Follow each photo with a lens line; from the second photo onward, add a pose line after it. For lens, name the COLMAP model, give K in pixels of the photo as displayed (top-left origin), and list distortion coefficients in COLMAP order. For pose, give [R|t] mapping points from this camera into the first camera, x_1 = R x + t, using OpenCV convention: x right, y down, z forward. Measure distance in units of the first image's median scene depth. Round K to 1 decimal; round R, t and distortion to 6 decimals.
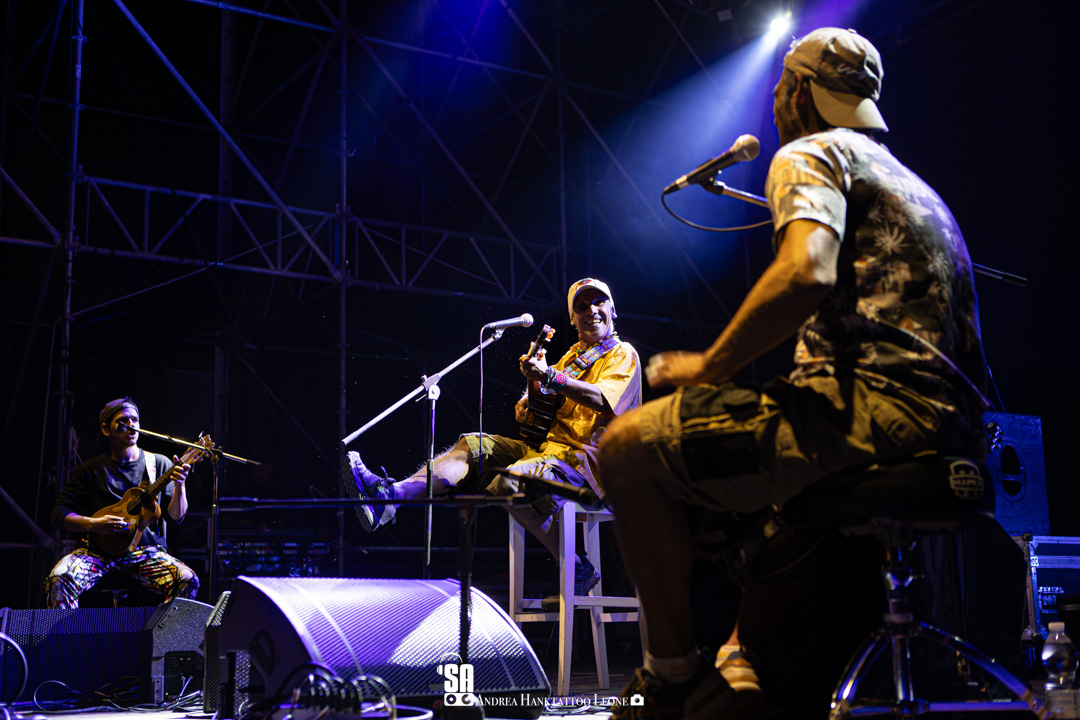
lens RADIAL K [[1390.0, 0, 540.0], [0, 1390.0, 360.0], [0, 0, 1]] dist [0.013540, 0.009415]
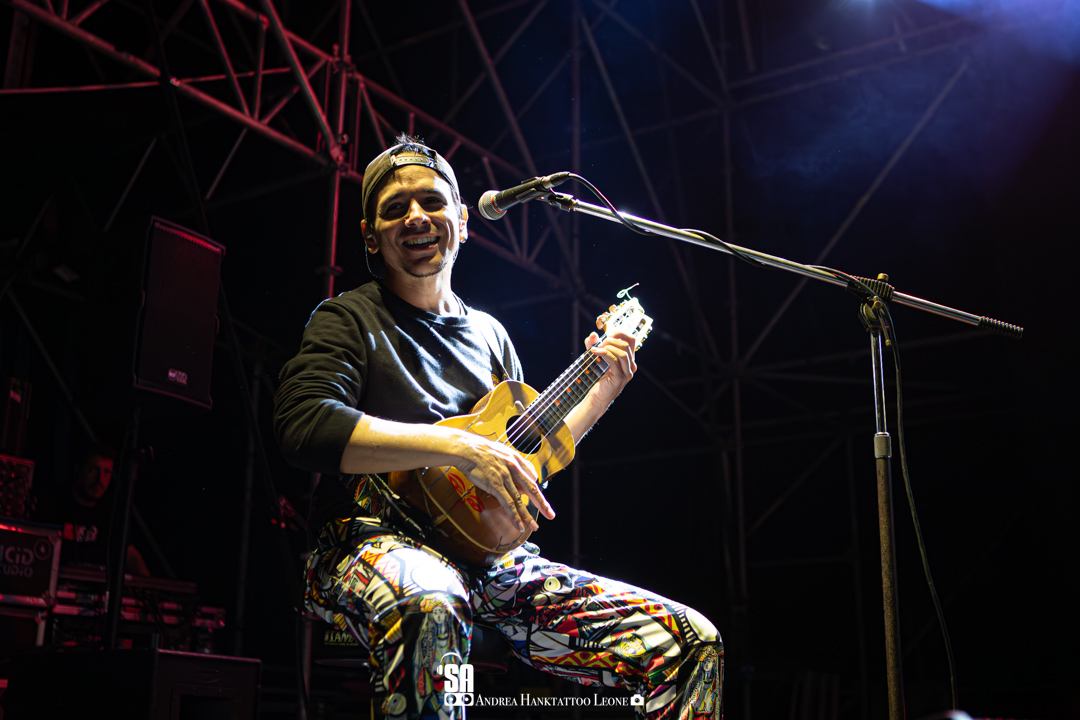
lens RADIAL K [[1315.8, 0, 540.0], [0, 1315.8, 360.0], [0, 0, 1]] dist [-0.111305, 0.007541]
pose [[0.906606, 0.142537, 0.397177, -0.280219], [-0.102206, 0.987371, -0.121044, 0.086107], [-0.409414, 0.069145, 0.909725, 0.469415]]
